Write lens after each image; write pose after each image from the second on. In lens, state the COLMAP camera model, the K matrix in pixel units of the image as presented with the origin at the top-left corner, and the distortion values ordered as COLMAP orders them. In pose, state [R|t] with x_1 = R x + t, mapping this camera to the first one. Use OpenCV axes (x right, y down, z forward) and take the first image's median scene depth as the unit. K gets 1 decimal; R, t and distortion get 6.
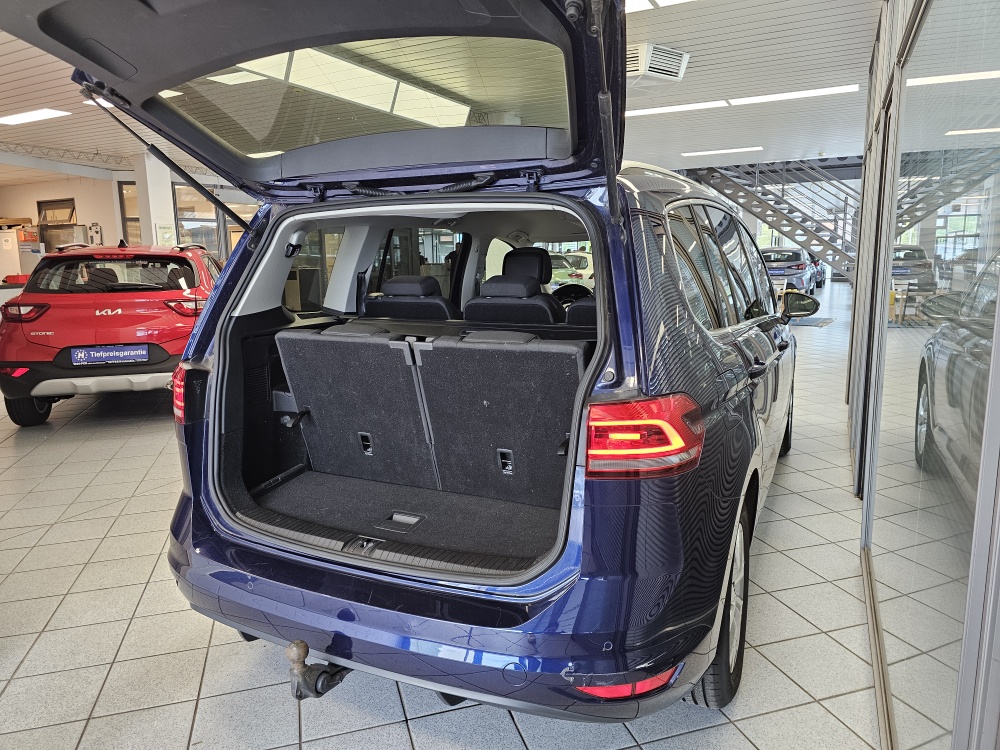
lens RADIAL K [[692.6, 0, 503.6], [0, 692.6, 365.9], [0, 0, 1]] dist [0.026341, -0.054051]
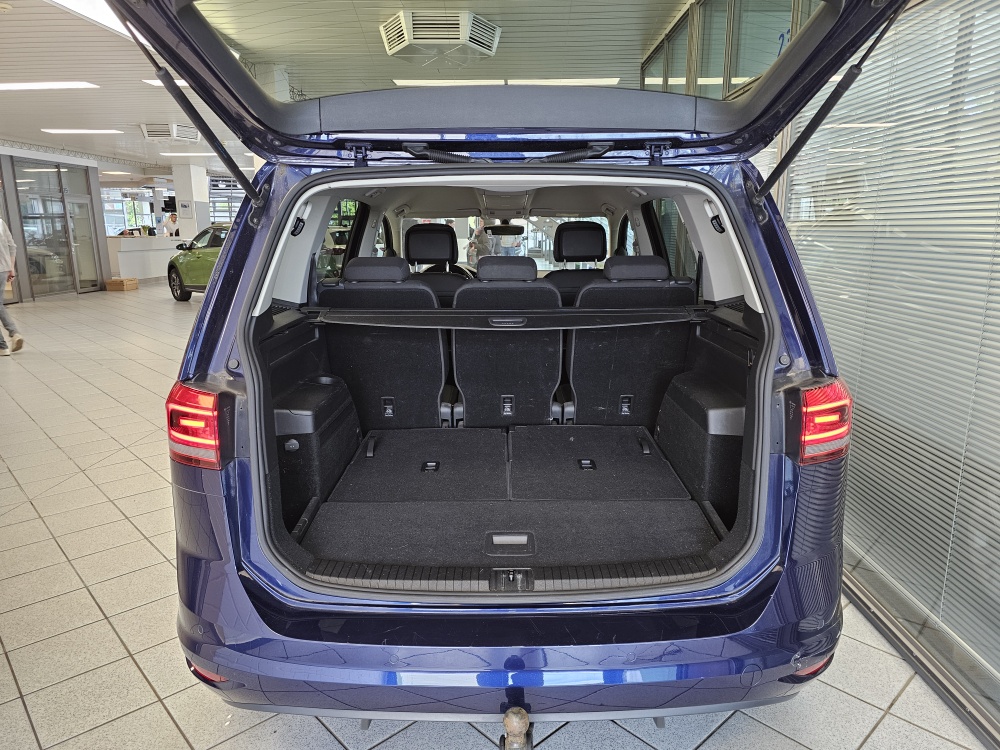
lens RADIAL K [[692.6, 0, 498.8], [0, 692.6, 378.6], [0, 0, 1]] dist [0.026341, -0.054051]
pose [[0.897397, -0.085908, 0.432780, -0.489130], [0.063671, 0.995810, 0.065645, -0.037385], [-0.436606, -0.031354, 0.899106, 0.216862]]
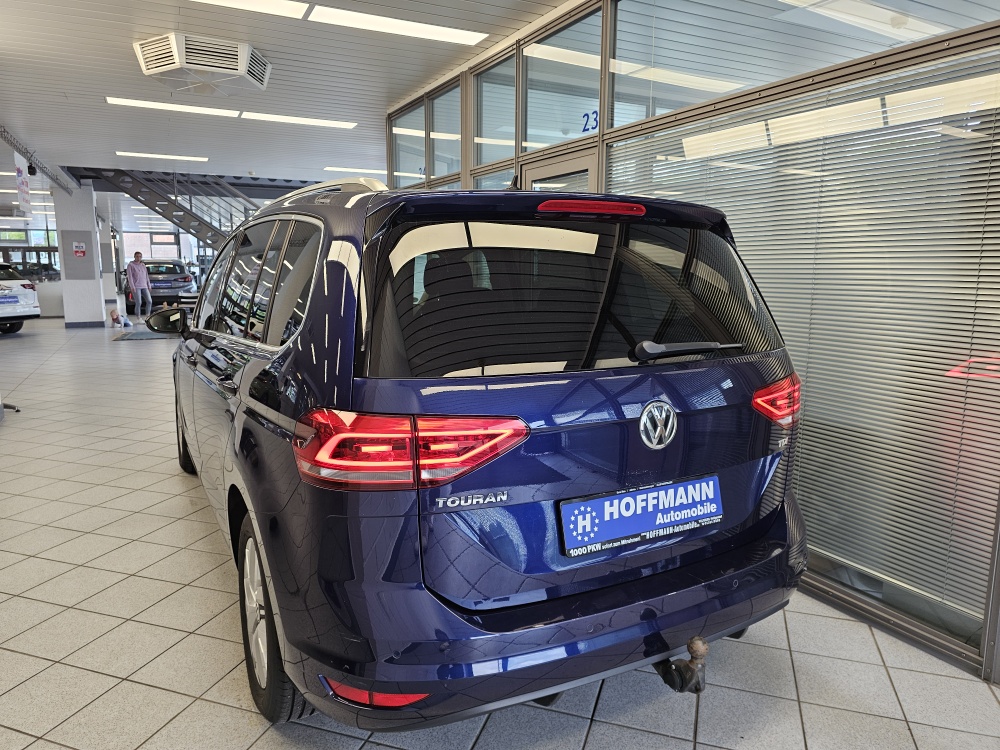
lens RADIAL K [[692.6, 0, 501.2], [0, 692.6, 367.7], [0, 0, 1]] dist [0.026341, -0.054051]
pose [[0.593864, -0.091122, 0.799388, -0.836630], [0.103275, 0.993980, 0.036581, -0.049826], [-0.797909, 0.060833, 0.599700, 0.381191]]
